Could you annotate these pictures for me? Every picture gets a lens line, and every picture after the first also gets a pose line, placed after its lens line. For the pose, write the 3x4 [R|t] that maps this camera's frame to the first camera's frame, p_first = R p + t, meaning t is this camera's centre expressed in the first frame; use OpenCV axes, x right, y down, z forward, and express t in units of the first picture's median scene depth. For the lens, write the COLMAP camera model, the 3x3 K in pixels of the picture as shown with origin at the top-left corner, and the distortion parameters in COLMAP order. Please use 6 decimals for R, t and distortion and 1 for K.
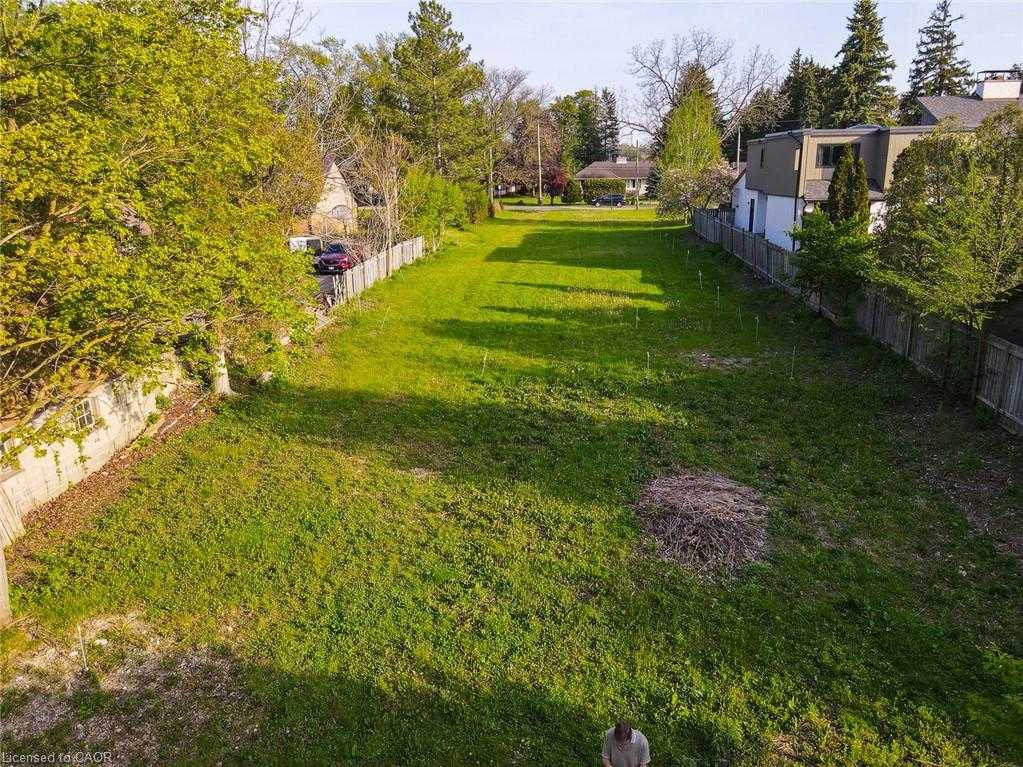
lens RADIAL K [[752.5, 0, 511.5], [0, 752.5, 379.7], [0, 0, 1]] dist [-0.001990, 0.015570]
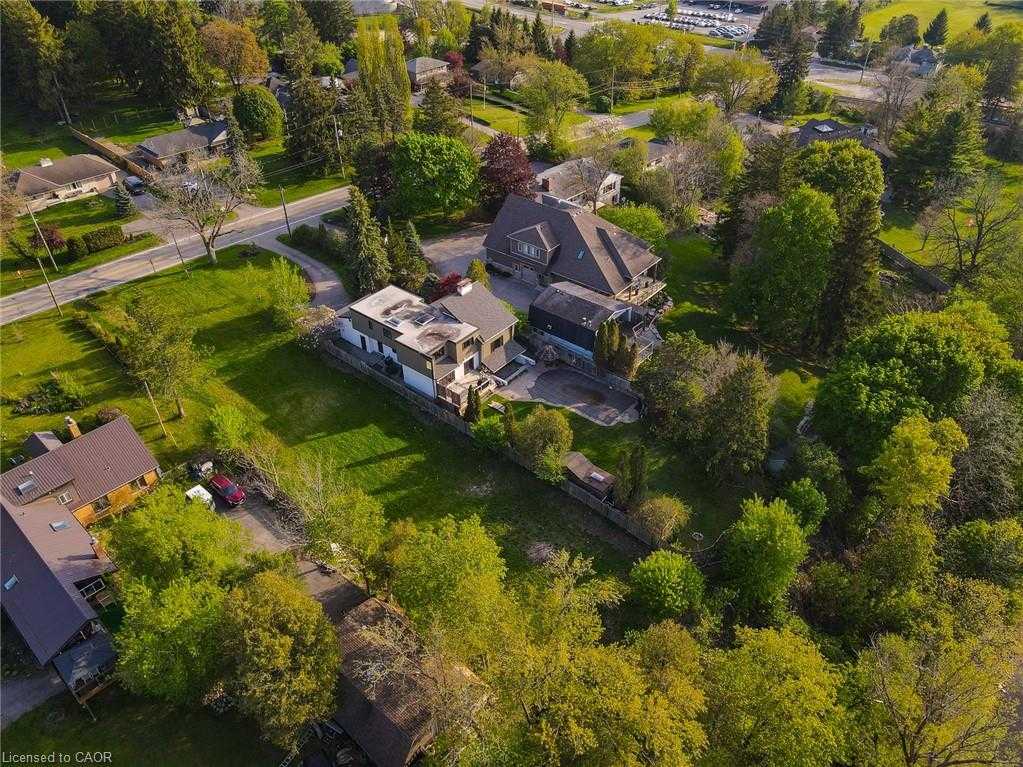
lens RADIAL K [[752.5, 0, 519.0], [0, 752.5, 378.3], [0, 0, 1]] dist [-0.001990, 0.015570]
pose [[0.595526, -0.465144, 0.654973, -1.355898], [0.209495, 0.877027, 0.432360, -1.615103], [-0.775539, -0.120268, 0.619738, -0.930043]]
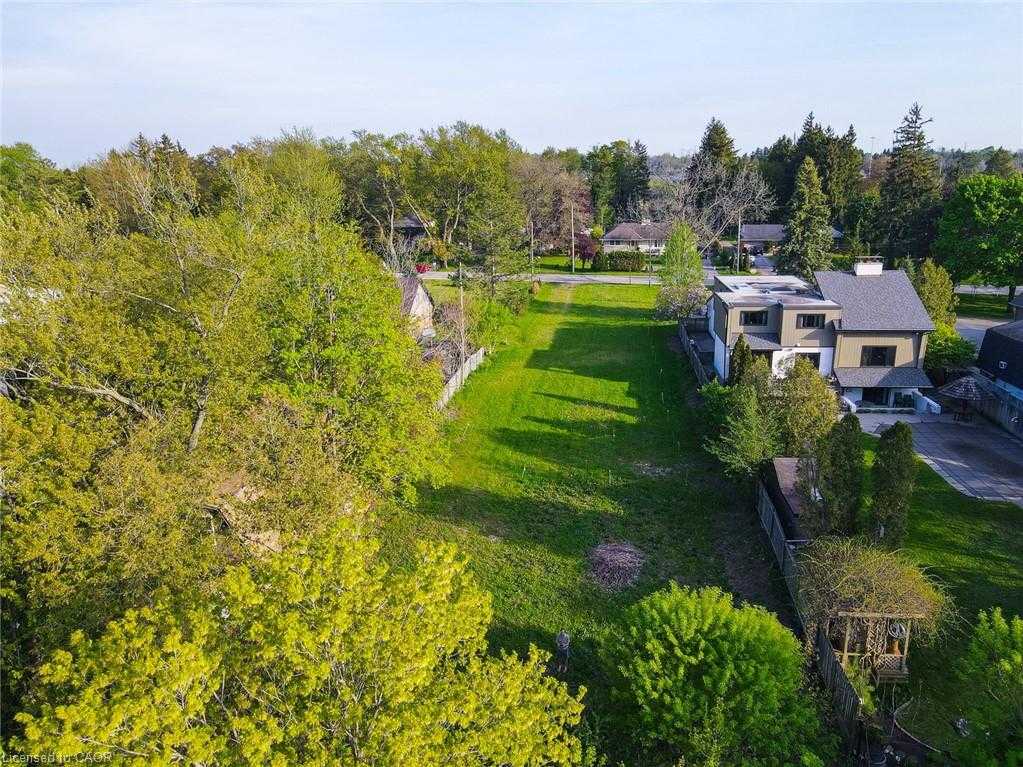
lens RADIAL K [[752.5, 0, 516.1], [0, 752.5, 382.4], [0, 0, 1]] dist [-0.001990, 0.015570]
pose [[0.998772, 0.015871, -0.046942, 0.025777], [-0.015744, 0.999871, 0.003080, -0.216851], [0.046985, -0.002337, 0.998893, -0.760534]]
